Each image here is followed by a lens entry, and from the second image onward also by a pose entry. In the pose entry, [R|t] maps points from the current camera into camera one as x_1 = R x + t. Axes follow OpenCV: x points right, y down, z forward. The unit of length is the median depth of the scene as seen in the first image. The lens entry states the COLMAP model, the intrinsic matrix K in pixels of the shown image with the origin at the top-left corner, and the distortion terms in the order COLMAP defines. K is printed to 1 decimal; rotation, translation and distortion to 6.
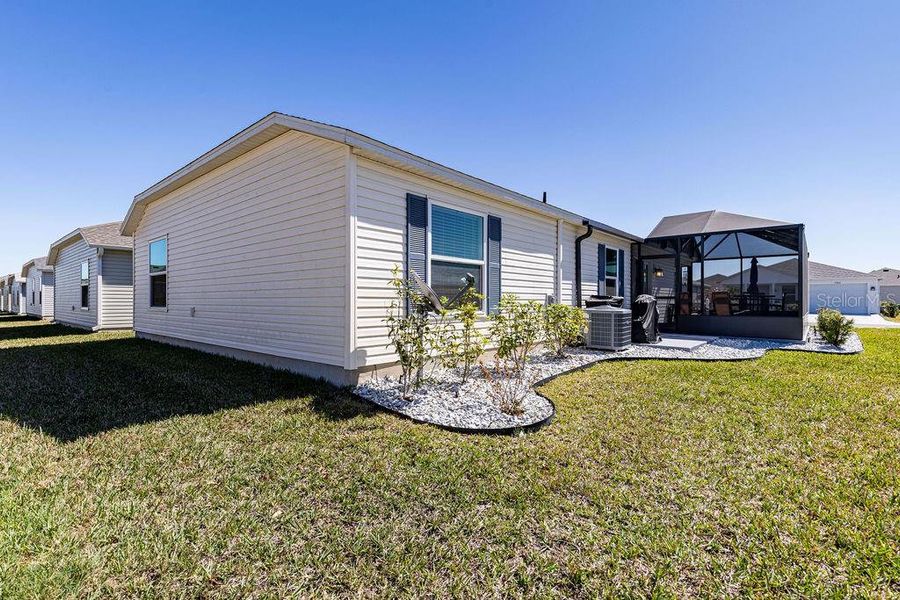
lens RADIAL K [[402.5, 0, 447.9], [0, 402.5, 299.4], [0, 0, 1]] dist [0.003698, 0.000786]
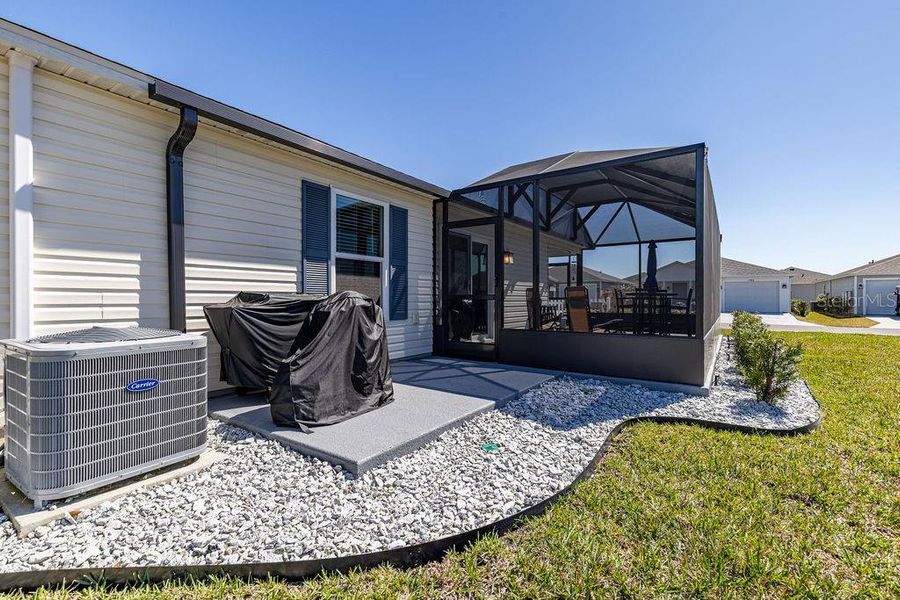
lens RADIAL K [[402.5, 0, 447.9], [0, 402.5, 299.4], [0, 0, 1]] dist [0.003698, 0.000786]
pose [[0.991951, -0.010134, 0.126213, 0.279918], [0.010907, 0.999926, -0.005431, 0.001145], [-0.126149, 0.006764, 0.991988, 0.304938]]
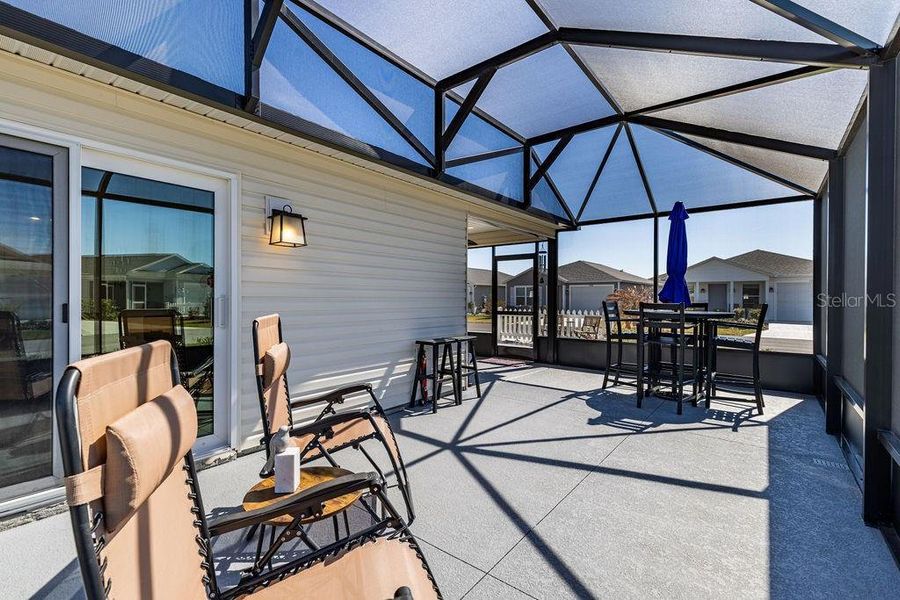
lens RADIAL K [[402.5, 0, 447.9], [0, 402.5, 299.4], [0, 0, 1]] dist [0.003698, 0.000786]
pose [[0.997761, -0.006021, 0.066612, 0.489526], [0.006242, 0.999976, -0.003108, -0.018550], [-0.066592, 0.003517, 0.997774, 0.605149]]
